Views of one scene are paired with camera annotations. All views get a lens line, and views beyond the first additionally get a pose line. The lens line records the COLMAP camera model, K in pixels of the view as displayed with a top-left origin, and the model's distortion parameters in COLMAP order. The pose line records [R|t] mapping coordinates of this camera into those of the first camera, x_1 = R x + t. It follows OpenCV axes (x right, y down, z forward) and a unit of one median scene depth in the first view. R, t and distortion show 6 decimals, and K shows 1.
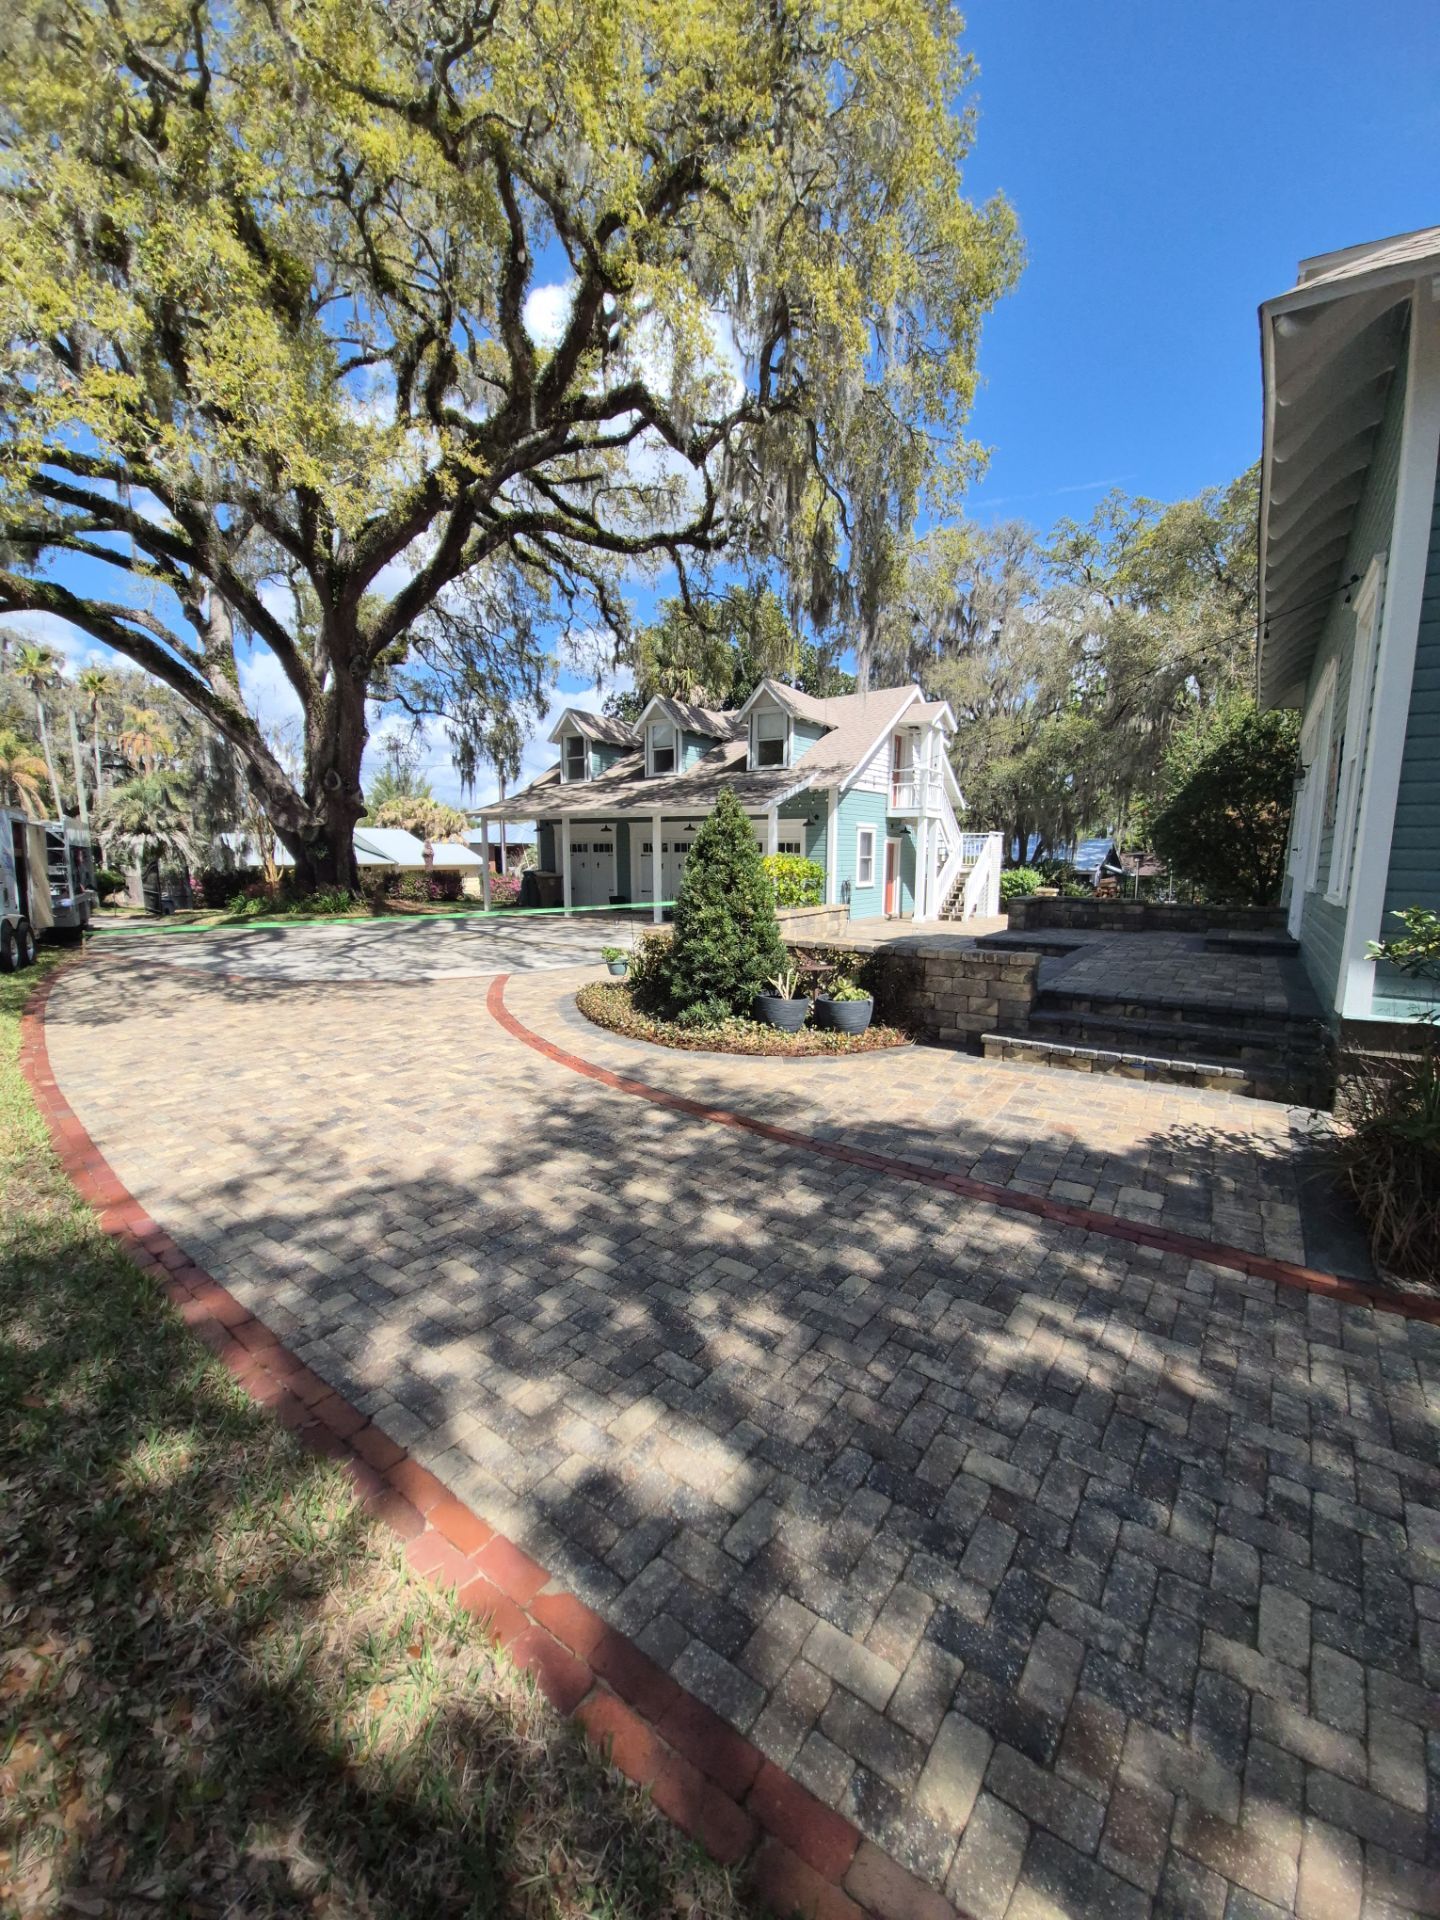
lens RADIAL K [[762.5, 0, 720.0], [0, 762.5, 960.0], [0, 0, 1]] dist [0.001498, -0.009974]
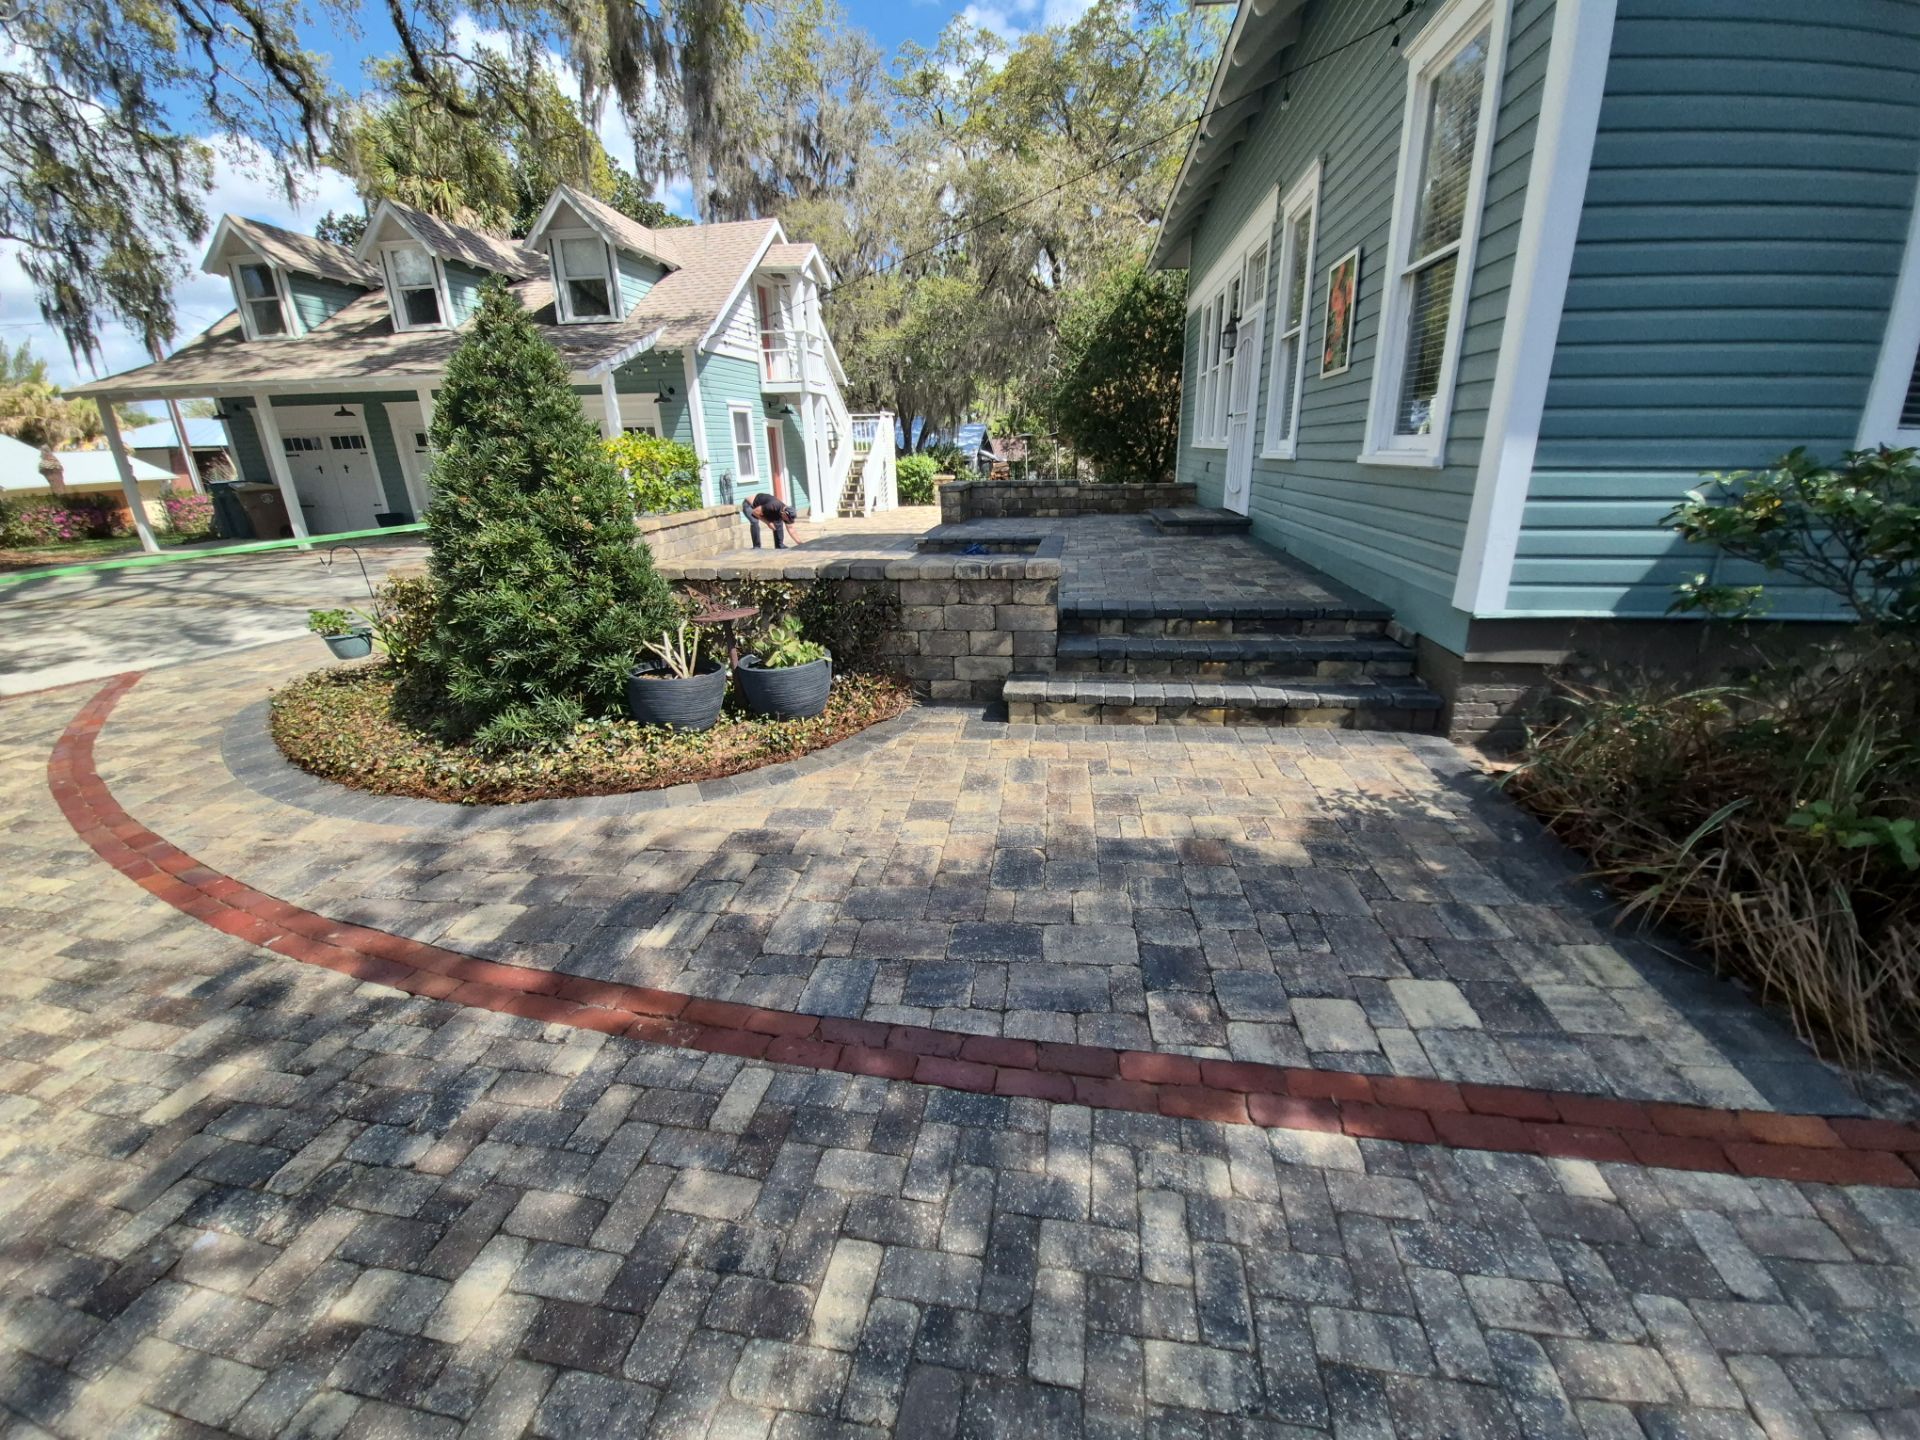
lens RADIAL K [[762.5, 0, 984.3], [0, 762.5, 711.3], [0, 0, 1]] dist [0.001498, -0.009974]
pose [[0.880700, -0.176935, 0.439388, 0.009661], [0.088533, 0.972756, 0.214261, -0.009155], [-0.465328, -0.149800, 0.872370, 0.132049]]
